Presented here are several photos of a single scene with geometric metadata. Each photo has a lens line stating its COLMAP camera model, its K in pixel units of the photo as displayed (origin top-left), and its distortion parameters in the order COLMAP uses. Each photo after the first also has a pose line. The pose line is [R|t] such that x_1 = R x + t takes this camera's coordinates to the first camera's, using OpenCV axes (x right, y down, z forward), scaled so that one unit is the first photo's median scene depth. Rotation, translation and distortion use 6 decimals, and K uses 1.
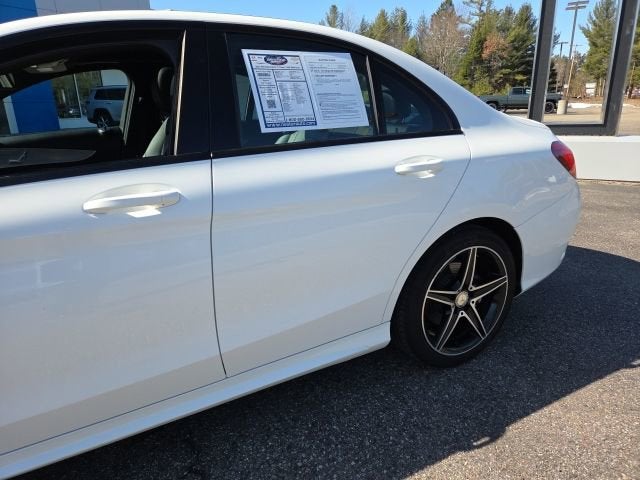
lens RADIAL K [[428.9, 0, 316.7], [0, 428.9, 240.7], [0, 0, 1]] dist [0.064216, -0.050733]
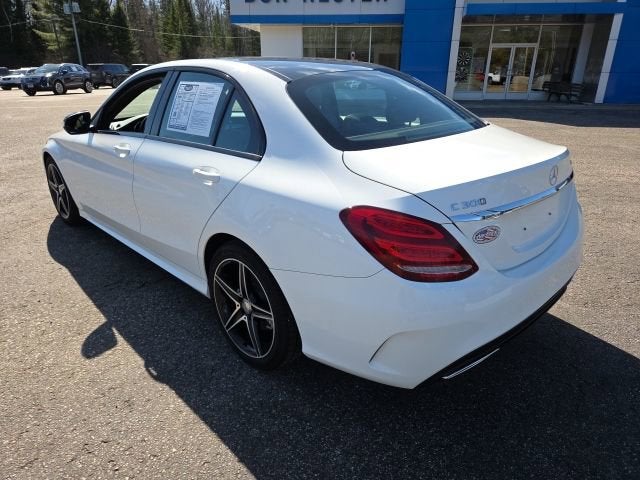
lens RADIAL K [[428.9, 0, 316.7], [0, 428.9, 240.7], [0, 0, 1]] dist [0.064216, -0.050733]
pose [[0.271204, 0.372795, -0.887396, 1.362132], [-0.300930, 0.908572, 0.289721, -0.409401], [0.914270, 0.188471, 0.358594, 0.770517]]
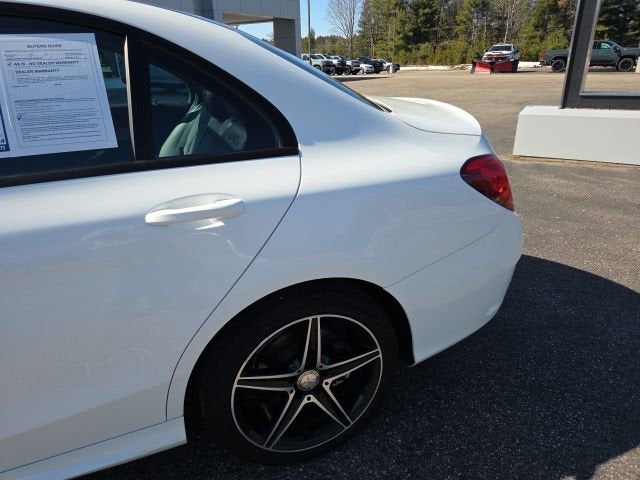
lens RADIAL K [[428.9, 0, 316.7], [0, 428.9, 240.7], [0, 0, 1]] dist [0.064216, -0.050733]
pose [[0.992004, 0.047842, -0.116786, 0.442625], [-0.036970, 0.994928, 0.093550, -0.173124], [0.120669, -0.088484, 0.988741, 0.319974]]
